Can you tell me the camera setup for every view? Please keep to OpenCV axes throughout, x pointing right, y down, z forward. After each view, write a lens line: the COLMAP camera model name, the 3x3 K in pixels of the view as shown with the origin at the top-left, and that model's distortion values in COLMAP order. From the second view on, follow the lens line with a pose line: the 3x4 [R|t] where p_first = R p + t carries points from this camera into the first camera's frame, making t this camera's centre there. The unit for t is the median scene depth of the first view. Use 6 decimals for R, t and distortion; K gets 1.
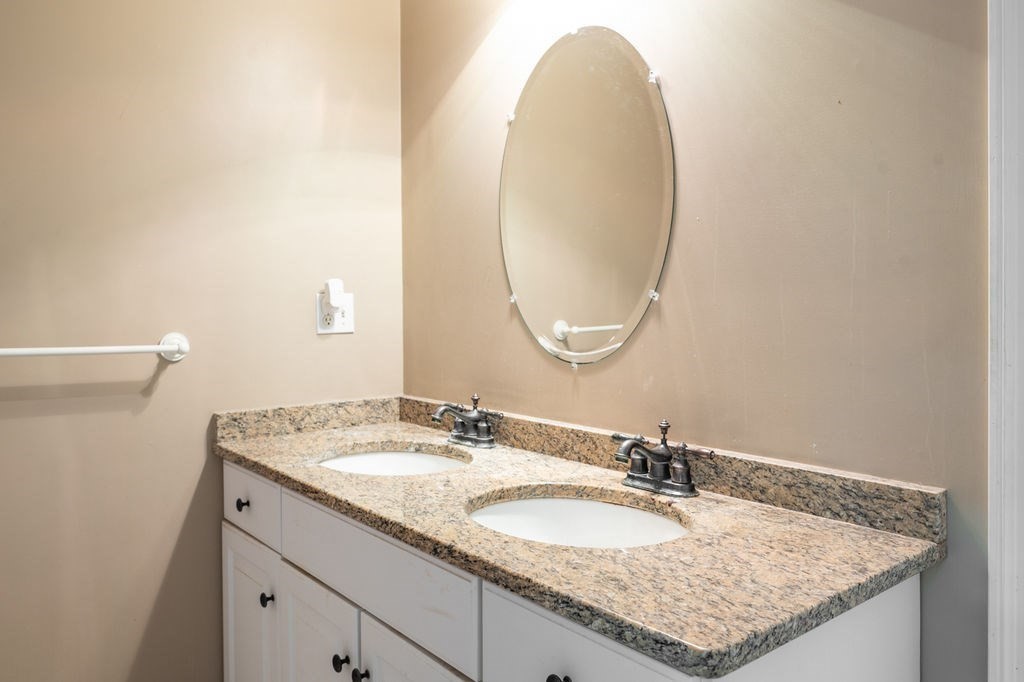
lens RADIAL K [[754.2, 0, 512.0], [0, 754.2, 341.0], [0, 0, 1]] dist [0.000576, -0.000391]
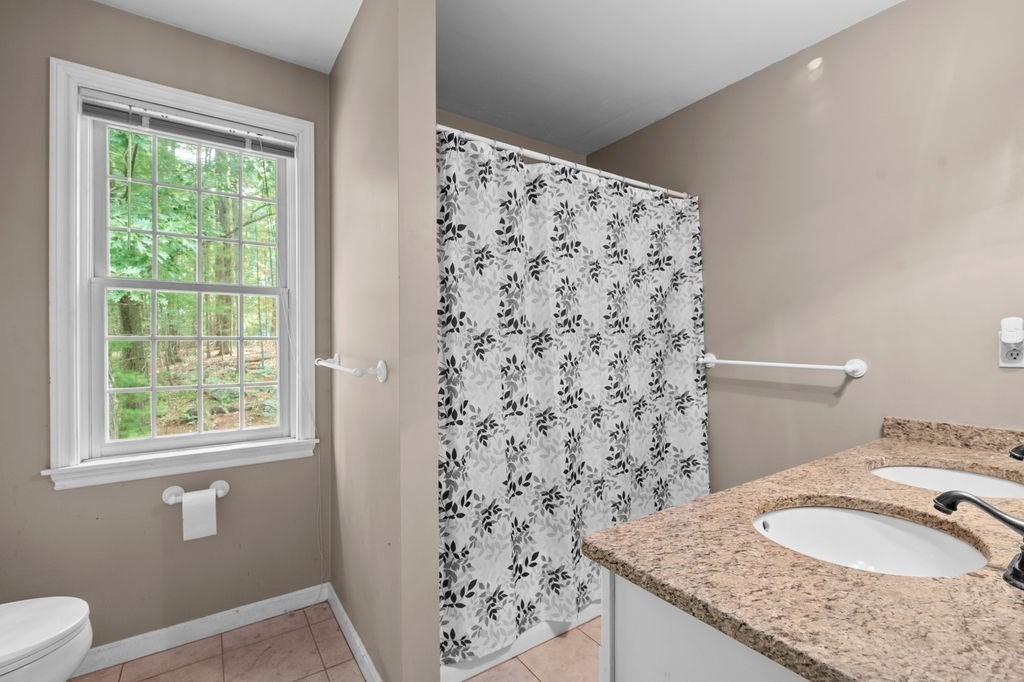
lens RADIAL K [[455.6, 0, 512.0], [0, 455.6, 341.0], [0, 0, 1]] dist [0.000167, 0.000090]
pose [[-0.093789, -0.001778, -0.995590, 0.528168], [-0.046116, 0.998933, 0.002561, -0.017400], [0.994523, 0.046153, -0.093771, 0.358253]]
